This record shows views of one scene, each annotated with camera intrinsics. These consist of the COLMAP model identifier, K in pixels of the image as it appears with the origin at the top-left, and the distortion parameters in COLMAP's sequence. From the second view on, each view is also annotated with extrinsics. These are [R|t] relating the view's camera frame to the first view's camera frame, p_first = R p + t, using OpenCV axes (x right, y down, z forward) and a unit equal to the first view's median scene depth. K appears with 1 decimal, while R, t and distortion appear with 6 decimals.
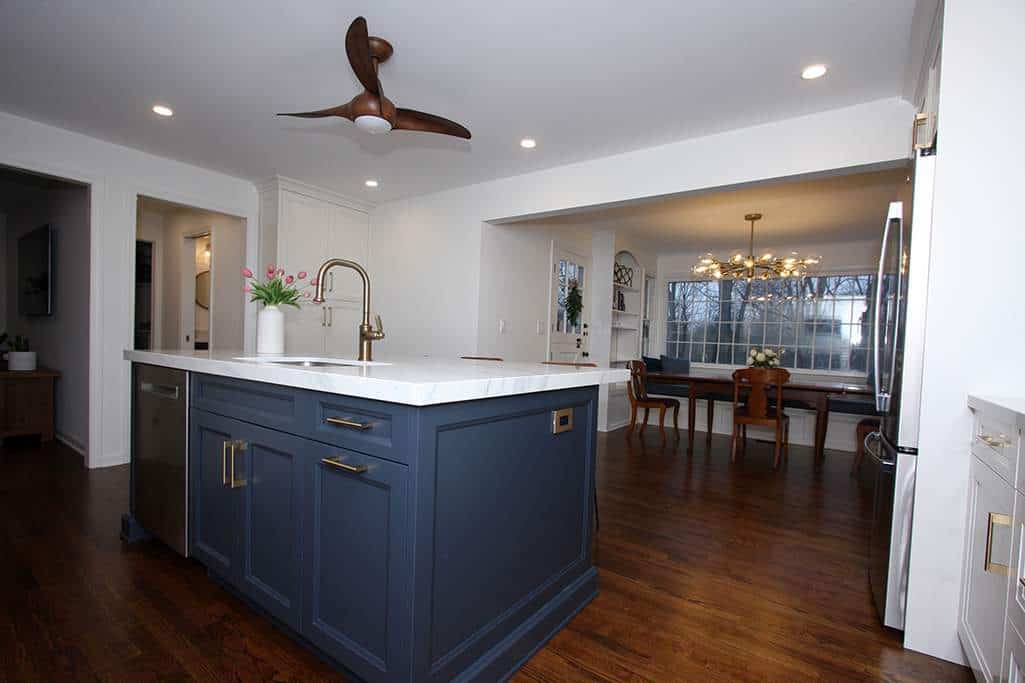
lens RADIAL K [[475.9, 0, 512.5], [0, 475.9, 341.5], [0, 0, 1]] dist [-0.010340, -0.000044]
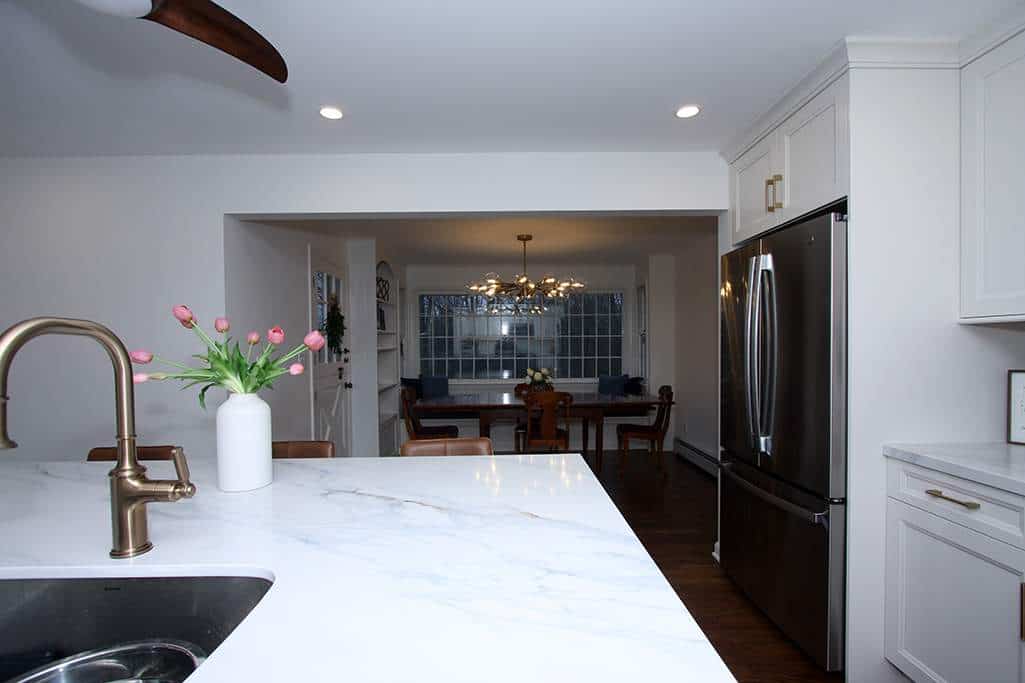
lens RADIAL K [[475.9, 0, 512.5], [0, 475.9, 341.5], [0, 0, 1]] dist [-0.010340, -0.000044]
pose [[0.802802, -0.044824, 0.594558, -0.122989], [0.043326, 0.998920, 0.016808, -0.060160], [-0.594669, 0.012266, 0.803877, 0.205047]]
